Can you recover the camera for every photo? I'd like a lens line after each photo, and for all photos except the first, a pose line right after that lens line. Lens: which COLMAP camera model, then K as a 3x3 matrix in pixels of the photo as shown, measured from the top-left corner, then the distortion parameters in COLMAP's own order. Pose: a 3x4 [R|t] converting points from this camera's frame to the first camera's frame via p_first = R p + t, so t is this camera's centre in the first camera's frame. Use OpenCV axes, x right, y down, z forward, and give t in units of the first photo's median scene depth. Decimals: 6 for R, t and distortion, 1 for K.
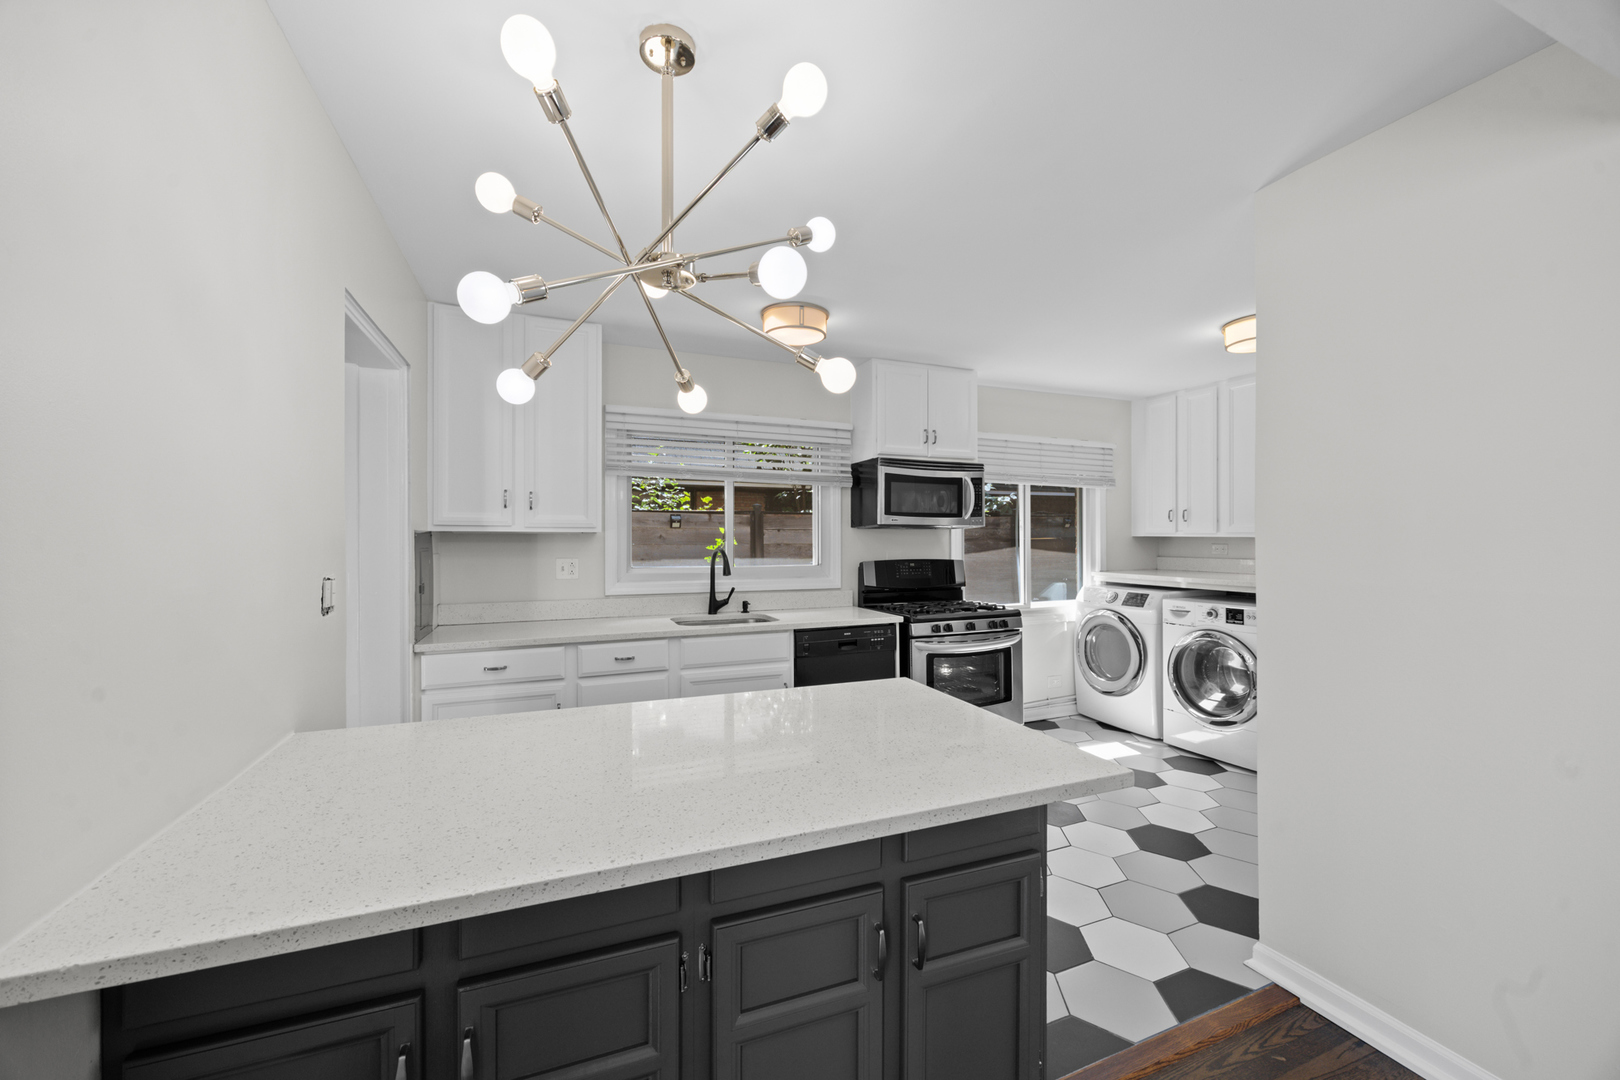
lens RADIAL K [[650.6, 0, 810.0], [0, 650.6, 540.0], [0, 0, 1]] dist [-0.000780, -0.000020]
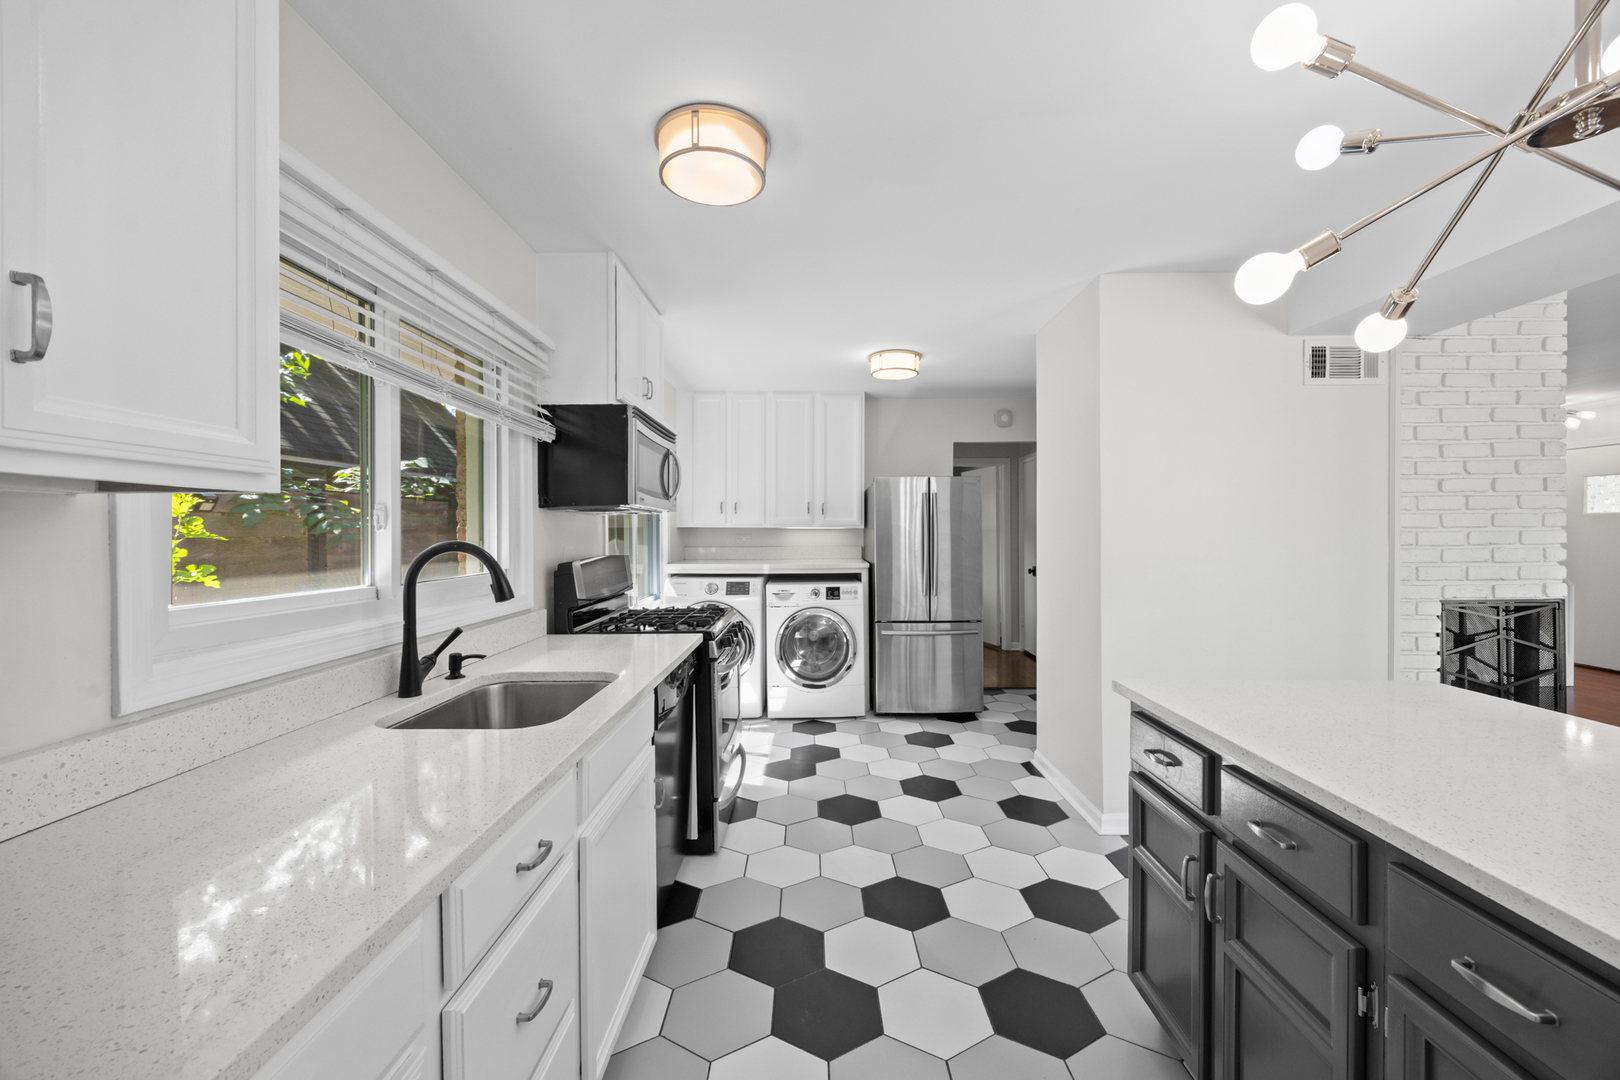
lens RADIAL K [[650.6, 0, 810.0], [0, 650.6, 540.0], [0, 0, 1]] dist [-0.000780, -0.000020]
pose [[0.375104, -0.010966, 0.926918, -0.456772], [0.005232, 0.999939, 0.009713, 0.006202], [-0.926968, 0.001206, 0.375139, 0.558432]]
